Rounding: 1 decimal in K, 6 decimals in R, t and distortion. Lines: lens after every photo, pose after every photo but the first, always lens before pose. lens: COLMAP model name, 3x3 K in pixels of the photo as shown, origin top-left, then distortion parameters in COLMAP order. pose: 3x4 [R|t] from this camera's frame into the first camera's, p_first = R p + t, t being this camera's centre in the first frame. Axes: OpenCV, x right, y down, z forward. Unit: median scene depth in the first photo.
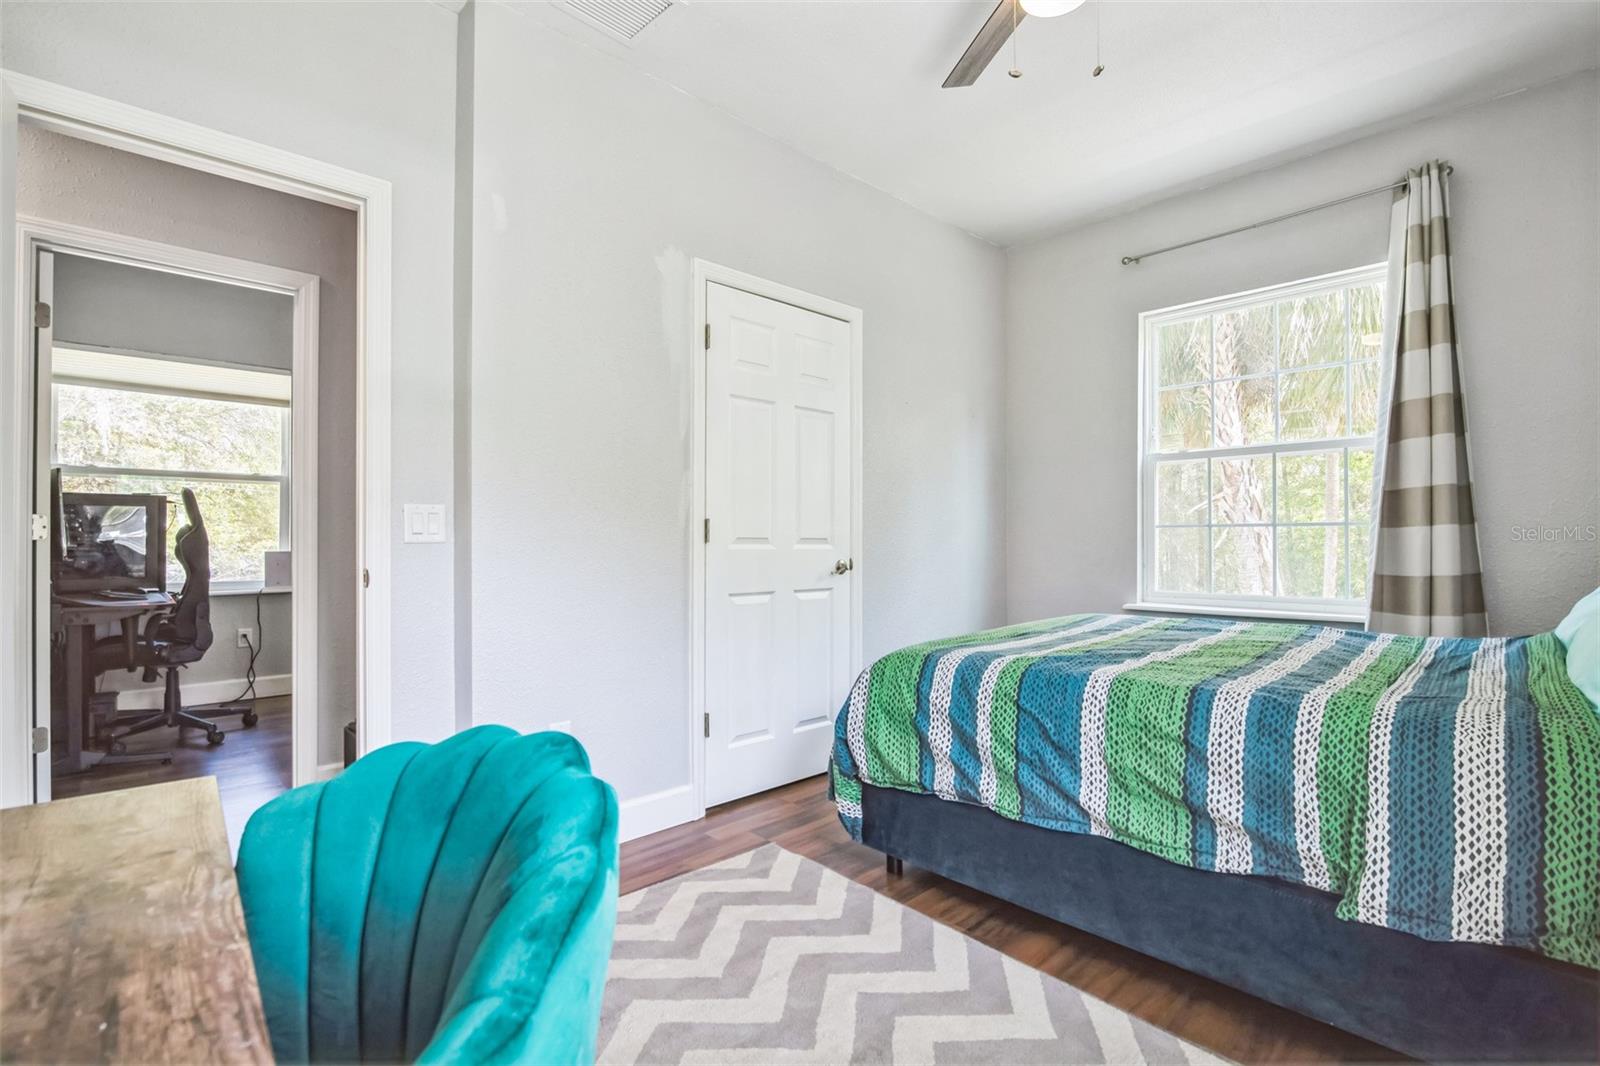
lens RADIAL K [[734.6, 0, 800.0], [0, 734.6, 533.0], [0, 0, 1]] dist [-0.015052, -0.000030]
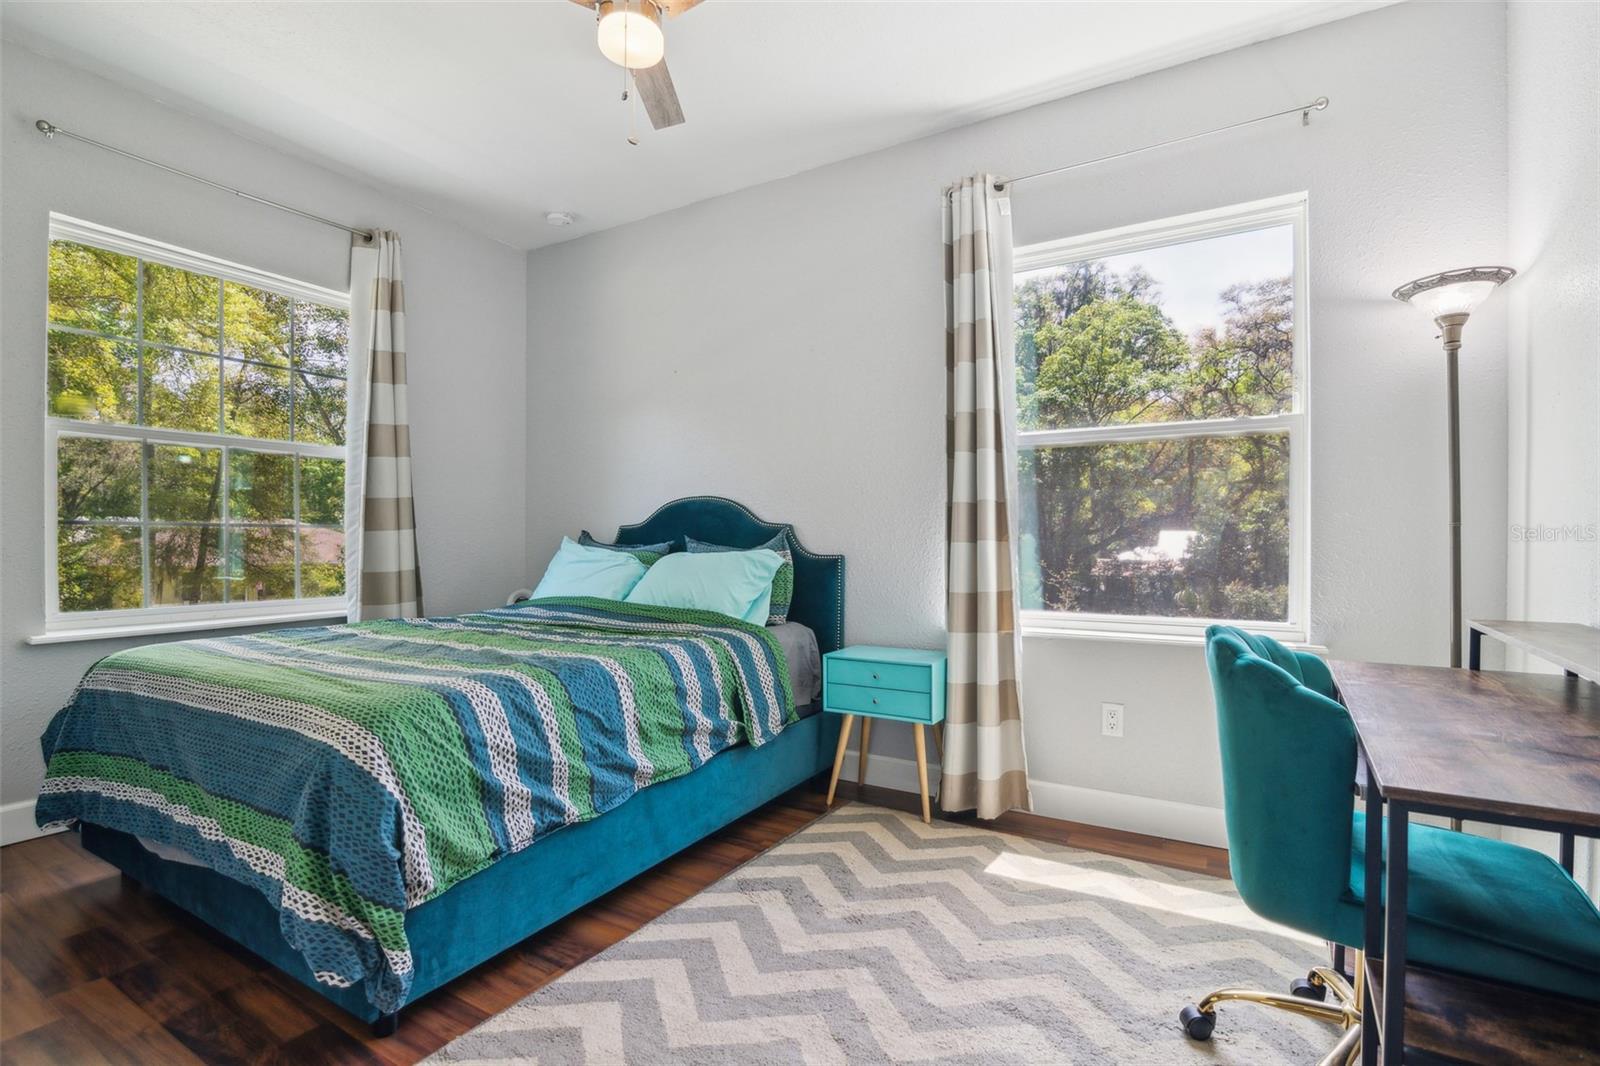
lens RADIAL K [[734.6, 0, 800.0], [0, 734.6, 533.0], [0, 0, 1]] dist [-0.015052, -0.000030]
pose [[-0.252090, 0.009183, 0.967660, -0.736041], [-0.004382, 0.999934, -0.010631, 0.007857], [-0.967694, -0.006920, -0.252033, 0.952927]]
